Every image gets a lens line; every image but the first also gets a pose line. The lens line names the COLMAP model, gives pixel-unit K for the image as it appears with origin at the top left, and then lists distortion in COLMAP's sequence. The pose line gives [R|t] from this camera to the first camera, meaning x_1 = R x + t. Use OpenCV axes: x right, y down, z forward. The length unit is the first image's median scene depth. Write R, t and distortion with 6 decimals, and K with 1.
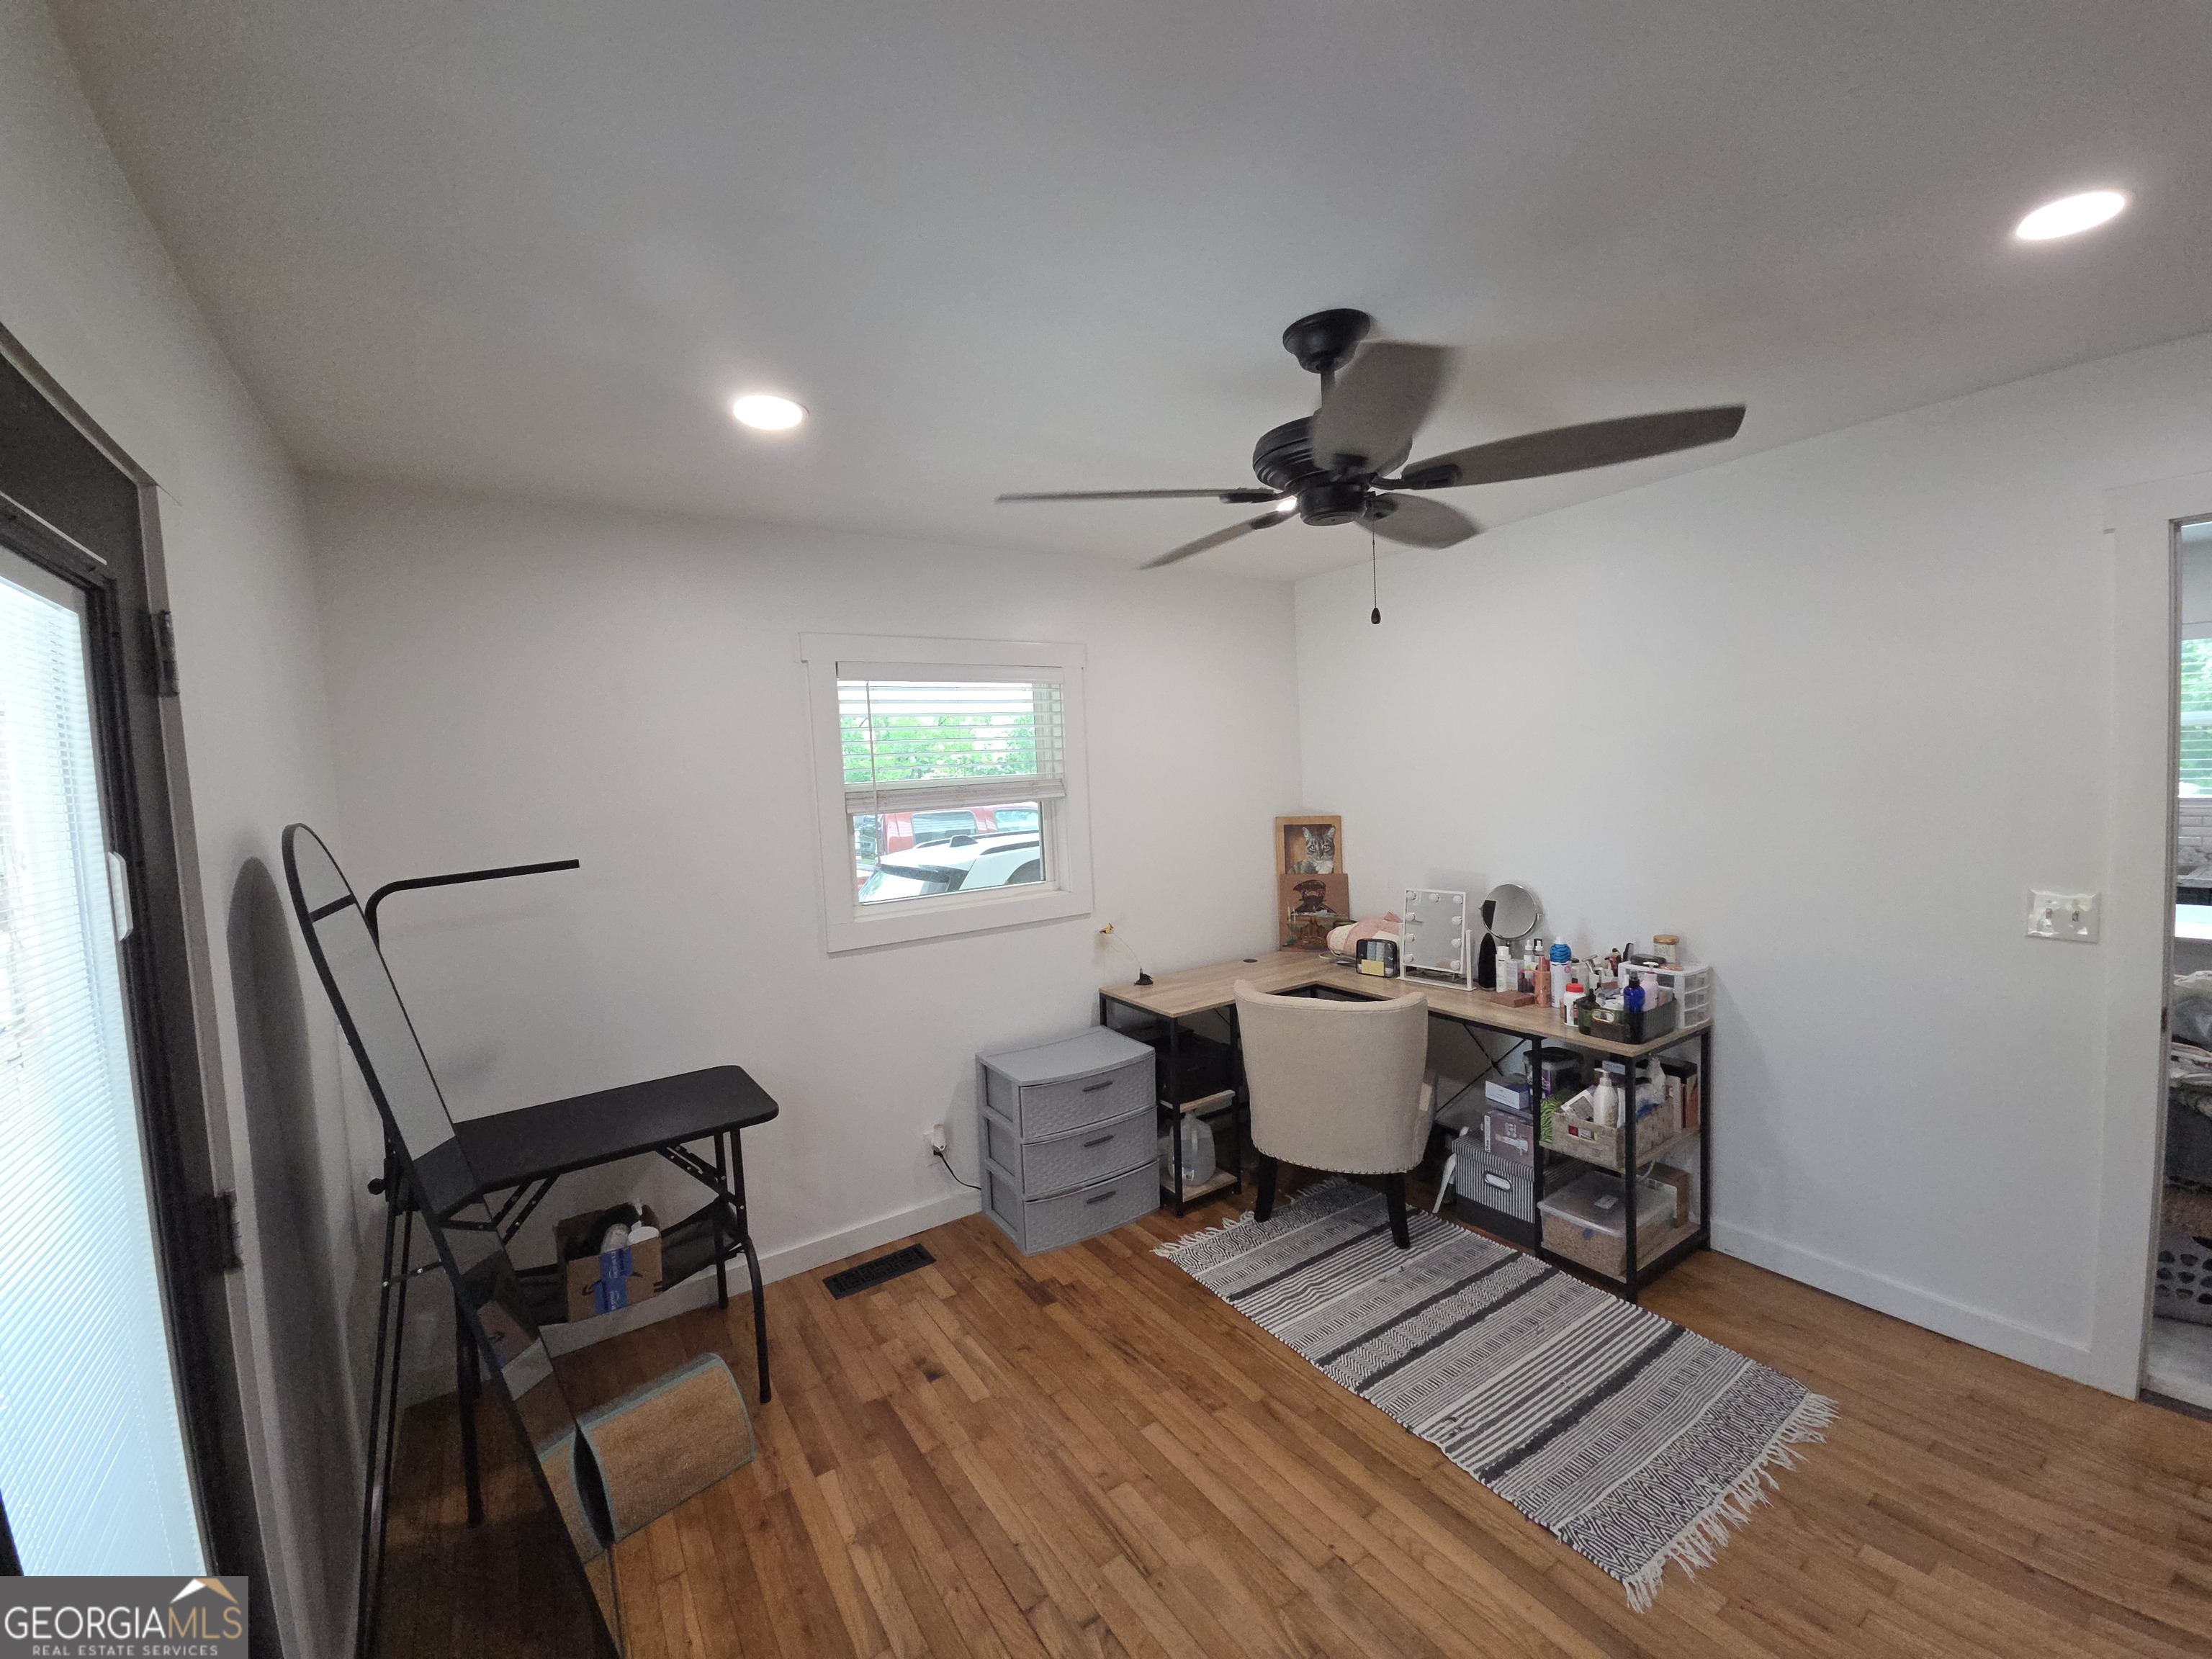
lens RADIAL K [[898.7, 0, 1101.7], [0, 898.7, 829.9], [0, 0, 1]] dist [0.008427, -0.002408]
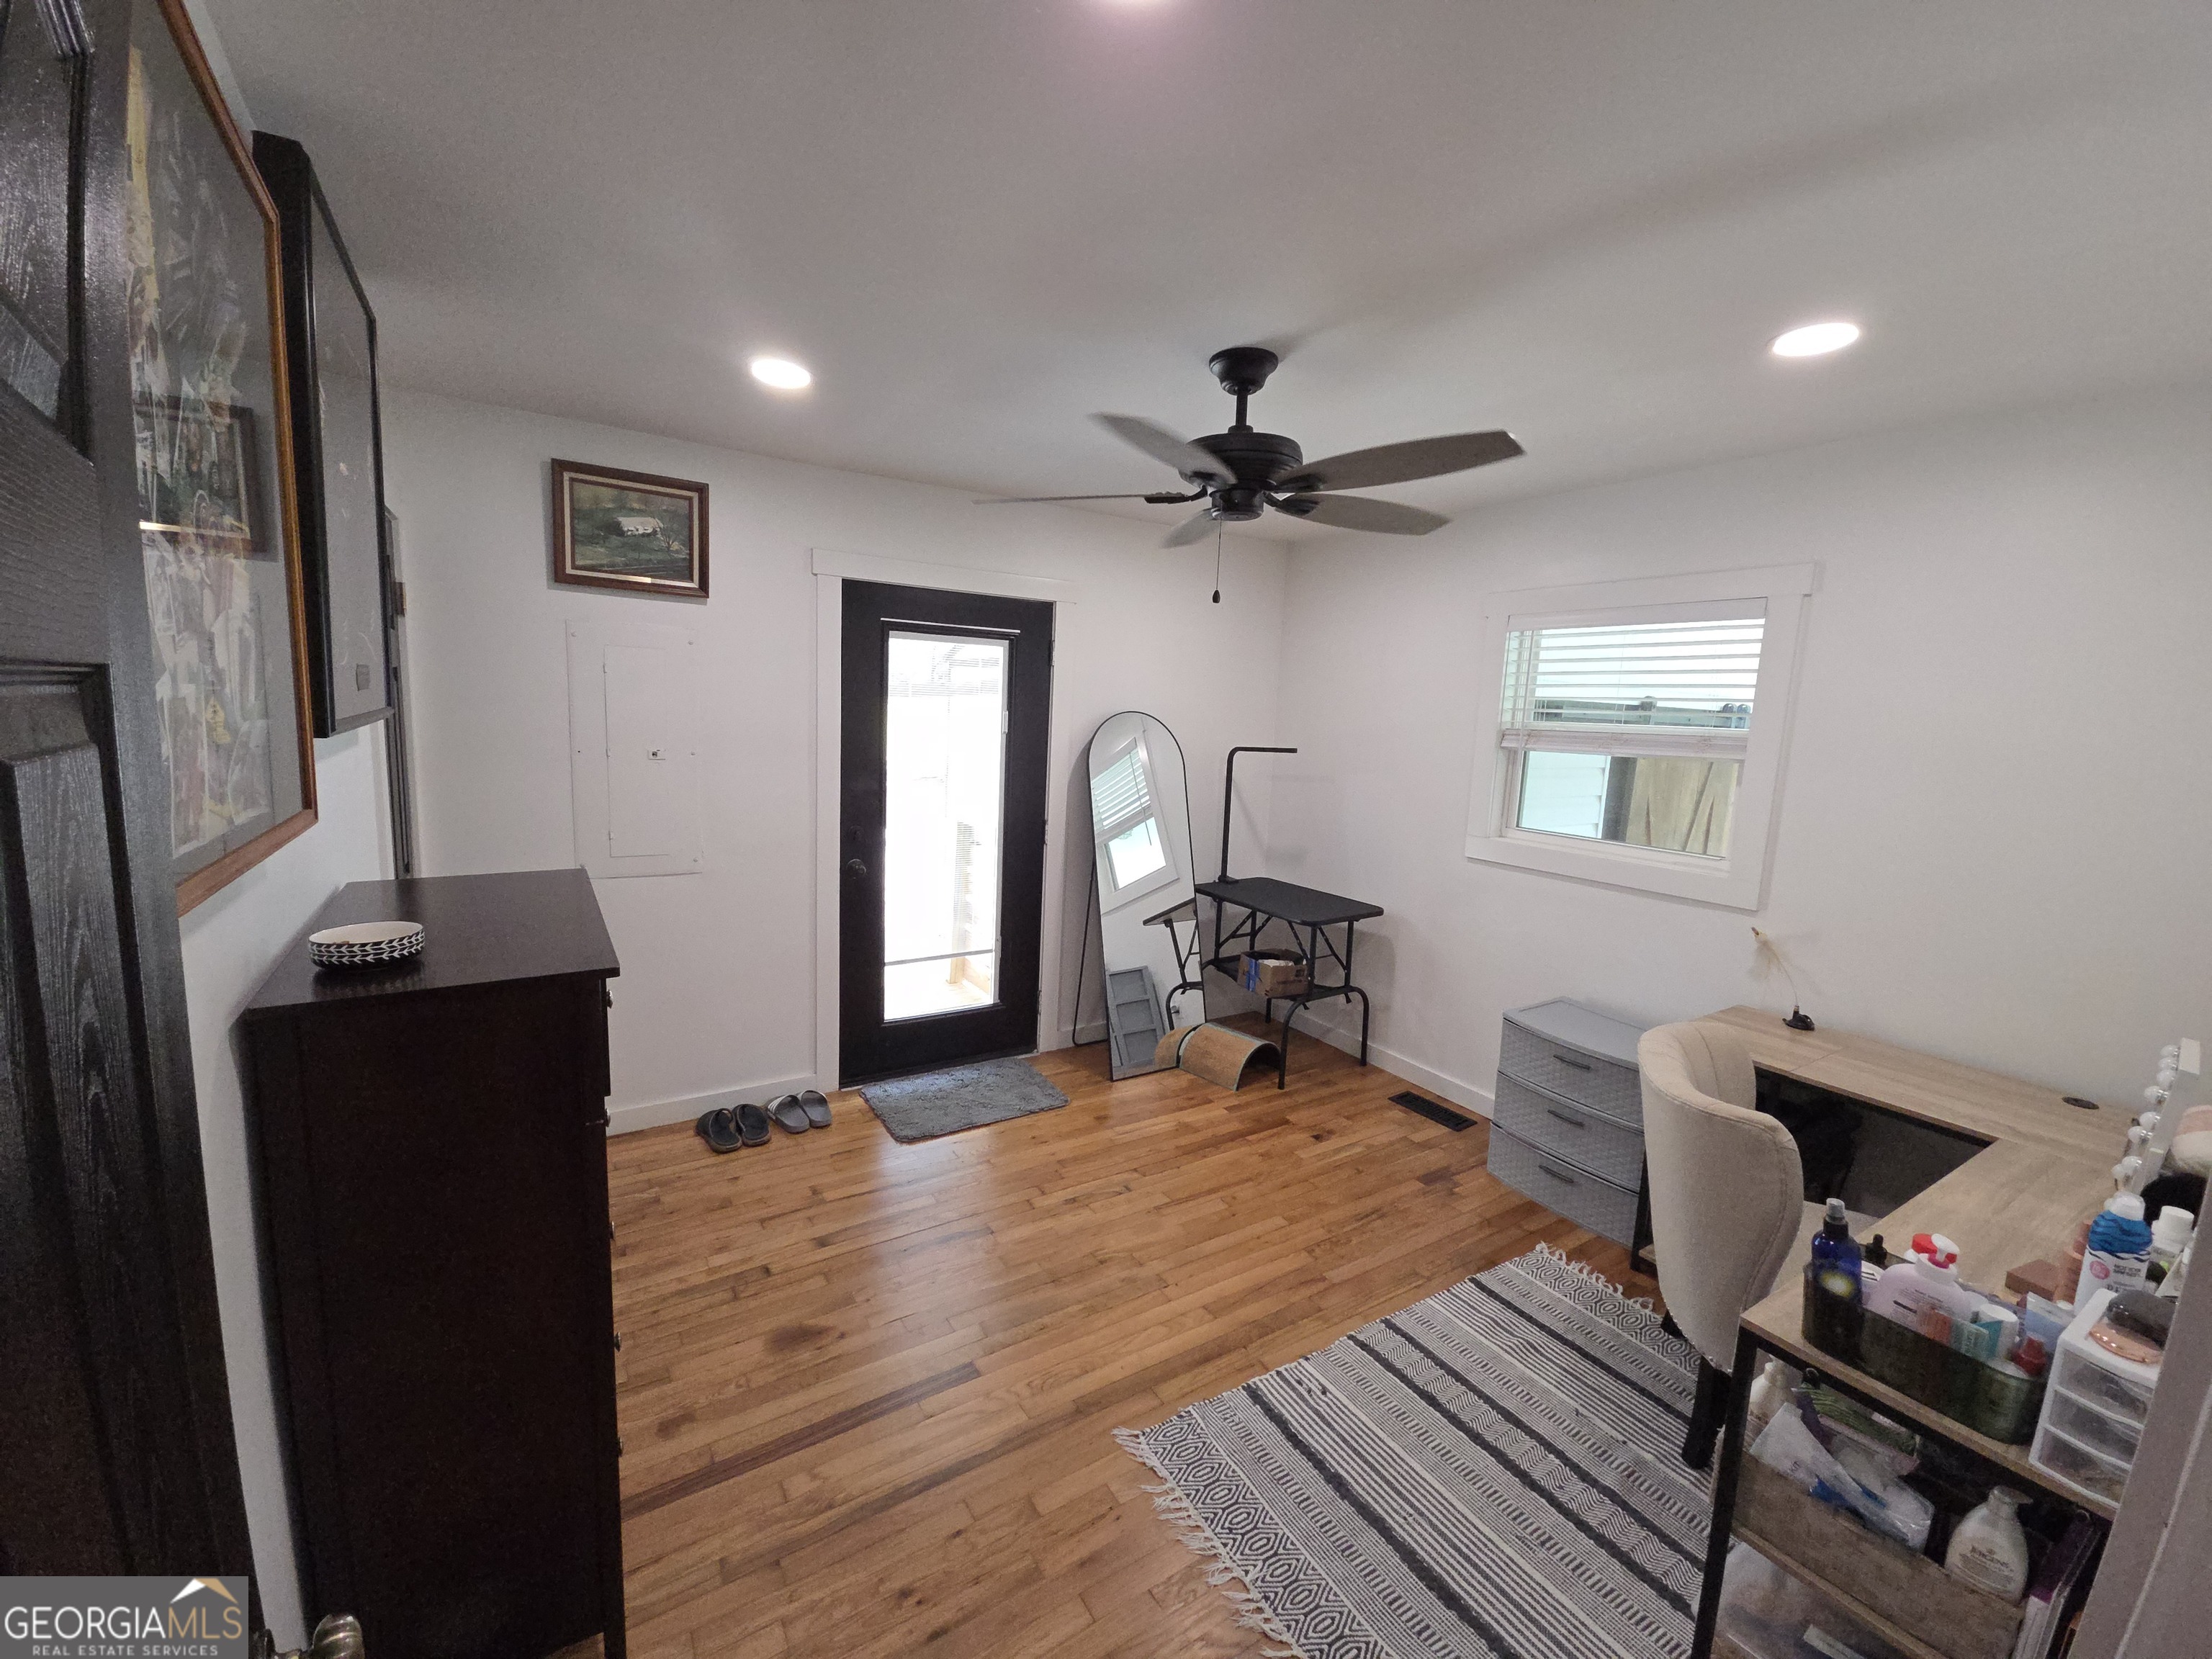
lens RADIAL K [[898.7, 0, 1105.8], [0, 898.7, 825.6], [0, 0, 1]] dist [0.008427, -0.002408]
pose [[-0.026296, 0.184500, -0.982481, 1.121215], [-0.102115, 0.977184, 0.186239, -0.103441], [0.994425, 0.105223, -0.006856, 0.628035]]
